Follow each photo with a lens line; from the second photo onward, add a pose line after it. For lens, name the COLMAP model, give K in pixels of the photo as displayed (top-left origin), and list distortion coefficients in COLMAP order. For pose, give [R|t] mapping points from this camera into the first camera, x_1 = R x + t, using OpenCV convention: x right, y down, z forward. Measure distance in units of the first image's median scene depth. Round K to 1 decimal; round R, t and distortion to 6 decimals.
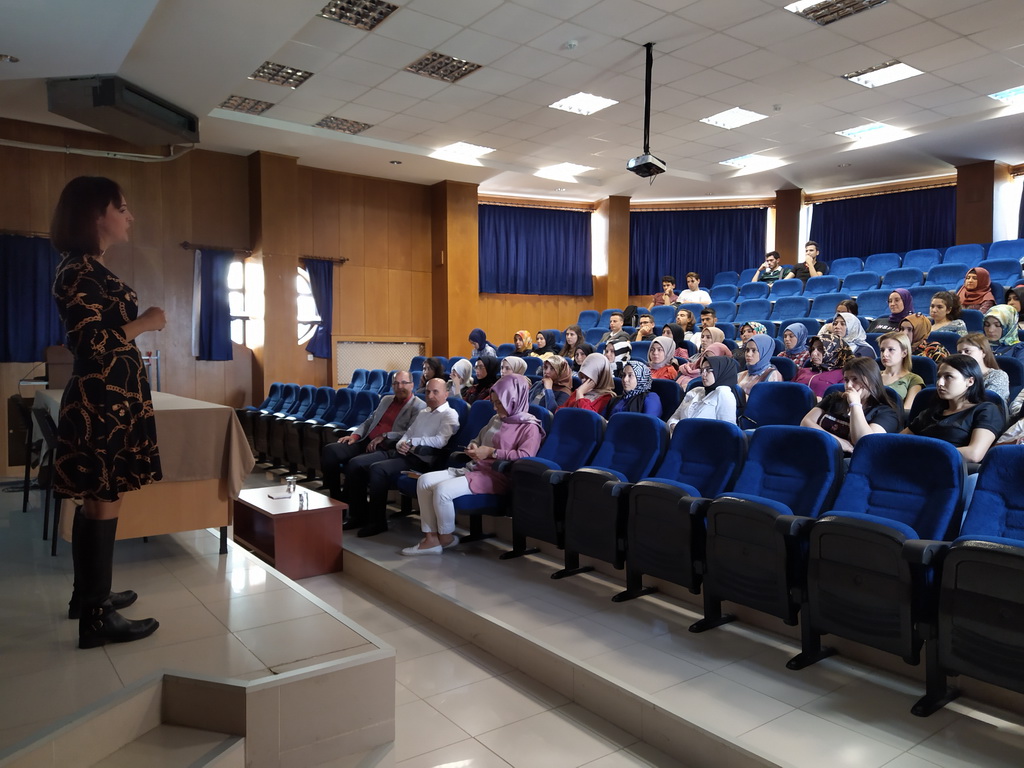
lens RADIAL K [[764.3, 0, 512.0], [0, 764.3, 384.0], [0, 0, 1]] dist [0.114355, -0.178604]
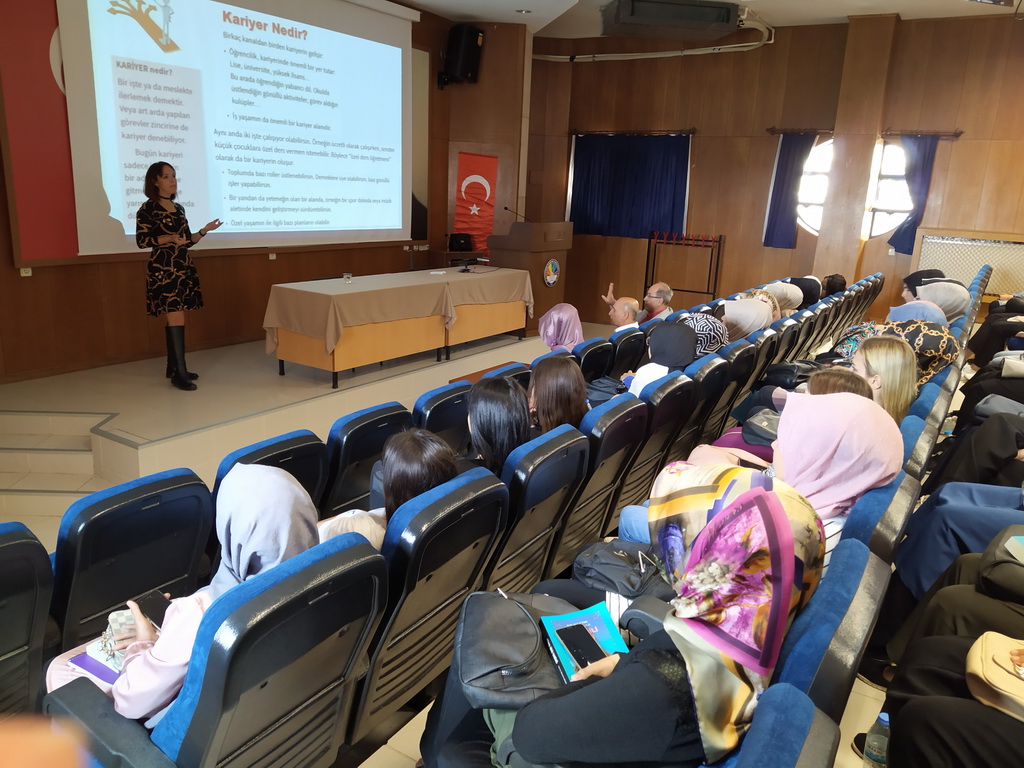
lens RADIAL K [[768.3, 0, 512.0], [0, 768.3, 384.0], [0, 0, 1]] dist [0.111914, -0.178518]
pose [[0.369842, 0.242268, -0.896952, 0.542180], [-0.076558, 0.970068, 0.230450, -0.079863], [0.925935, -0.016562, 0.377320, 0.353404]]
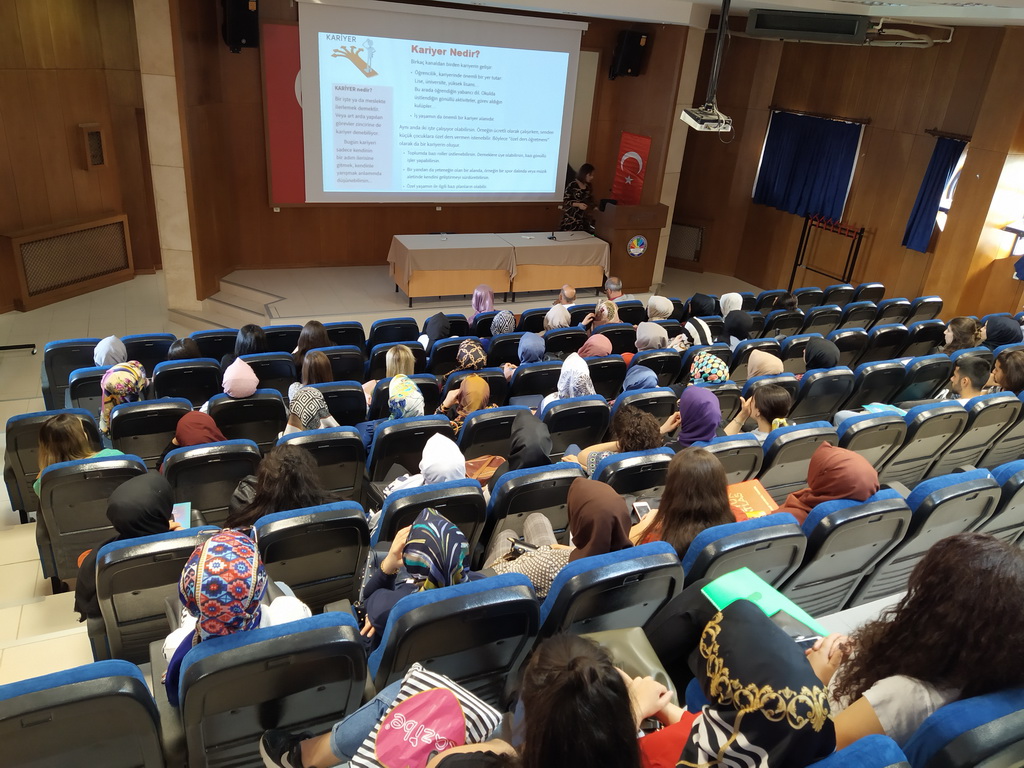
lens RADIAL K [[756.2, 0, 512.0], [0, 756.2, 384.0], [0, 0, 1]] dist [0.108158, -0.144005]
pose [[-0.208183, 0.392853, -0.895727, 0.867369], [-0.115887, 0.899434, 0.421413, -0.293067], [0.971200, 0.191534, -0.141720, 0.811703]]
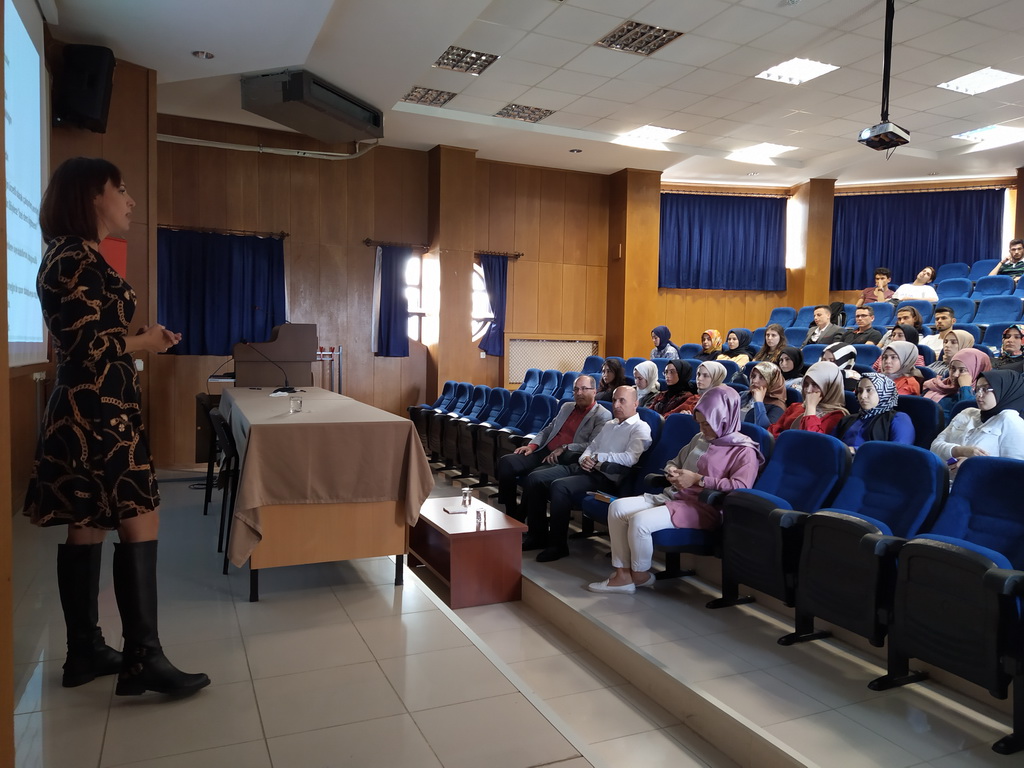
lens RADIAL K [[756.2, 0, 512.0], [0, 756.2, 384.0], [0, 0, 1]] dist [0.108158, -0.144005]
pose [[0.978242, 0.026579, -0.205756, -0.033881], [-0.024875, 0.999632, 0.010864, -0.011615], [0.205969, -0.005510, 0.978543, 0.082227]]
